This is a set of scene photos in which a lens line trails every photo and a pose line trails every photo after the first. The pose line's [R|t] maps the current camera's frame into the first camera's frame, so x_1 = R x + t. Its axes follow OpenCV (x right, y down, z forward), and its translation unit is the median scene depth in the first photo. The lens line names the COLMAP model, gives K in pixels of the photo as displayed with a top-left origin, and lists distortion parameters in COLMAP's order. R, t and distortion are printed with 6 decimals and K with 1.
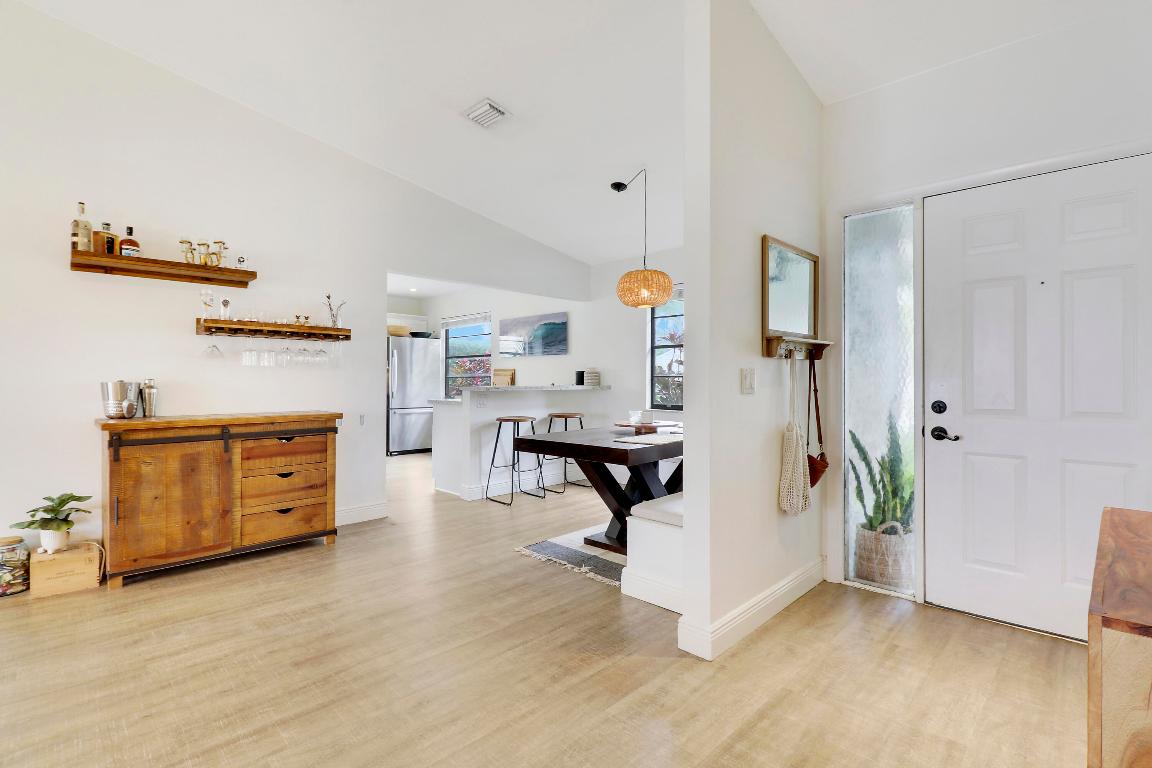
lens RADIAL K [[550.9, 0, 575.7], [0, 550.9, 380.6], [0, 0, 1]] dist [-0.003832, -0.001657]
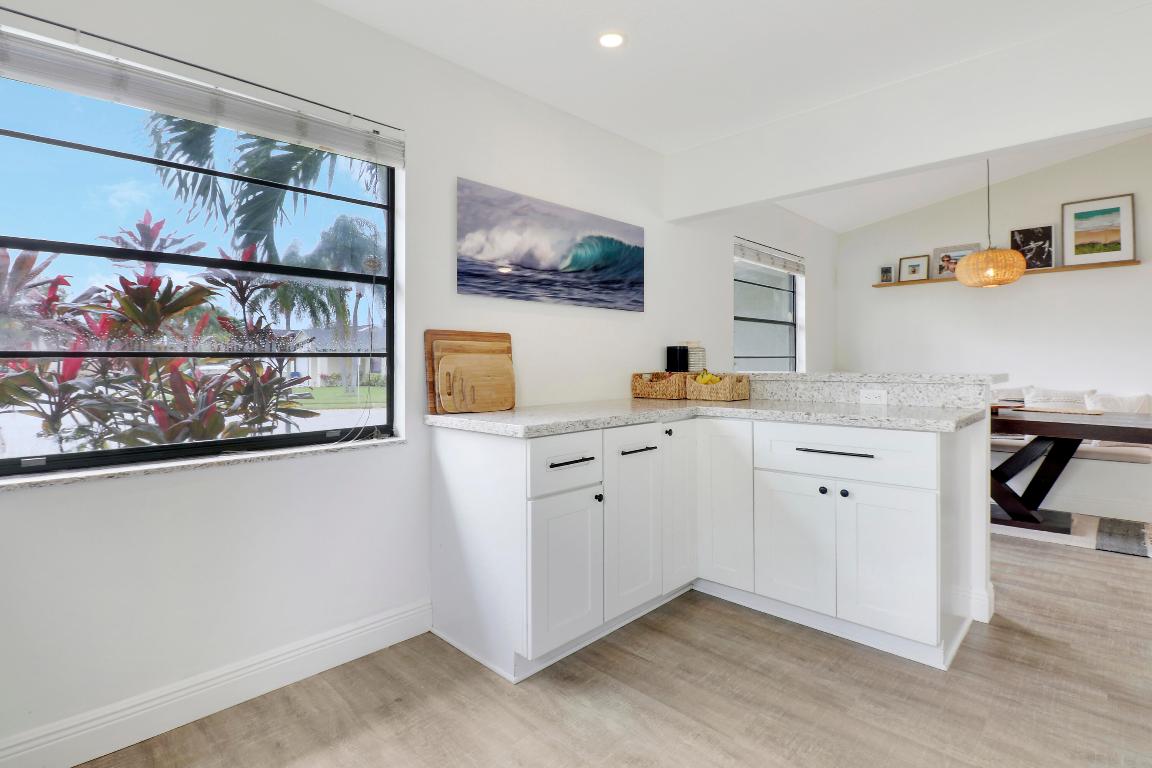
lens RADIAL K [[547.5, 0, 572.1], [0, 547.5, 355.4], [0, 0, 1]] dist [-0.001847, -0.000942]
pose [[-0.011379, 0.014416, 0.999831, -0.972515], [0.012312, 0.999822, -0.014276, -0.001493], [-0.999859, 0.012147, -0.011555, 1.993375]]
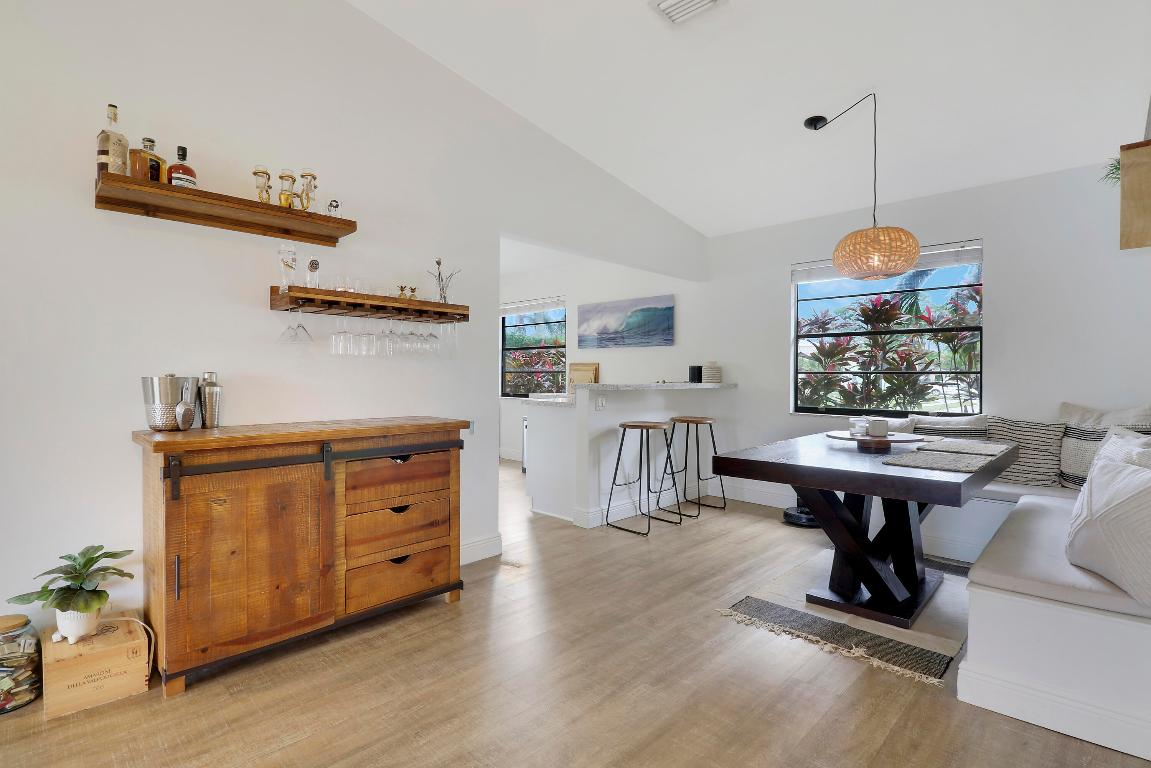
lens RADIAL K [[550.8, 0, 575.5], [0, 550.8, 384.0], [0, 0, 1]] dist [-0.005569, -0.001147]
pose [[0.999791, 0.005682, 0.019663, -0.335397], [-0.005968, 0.999877, 0.014472, -0.000793], [-0.019579, -0.014586, 0.999702, 0.307308]]
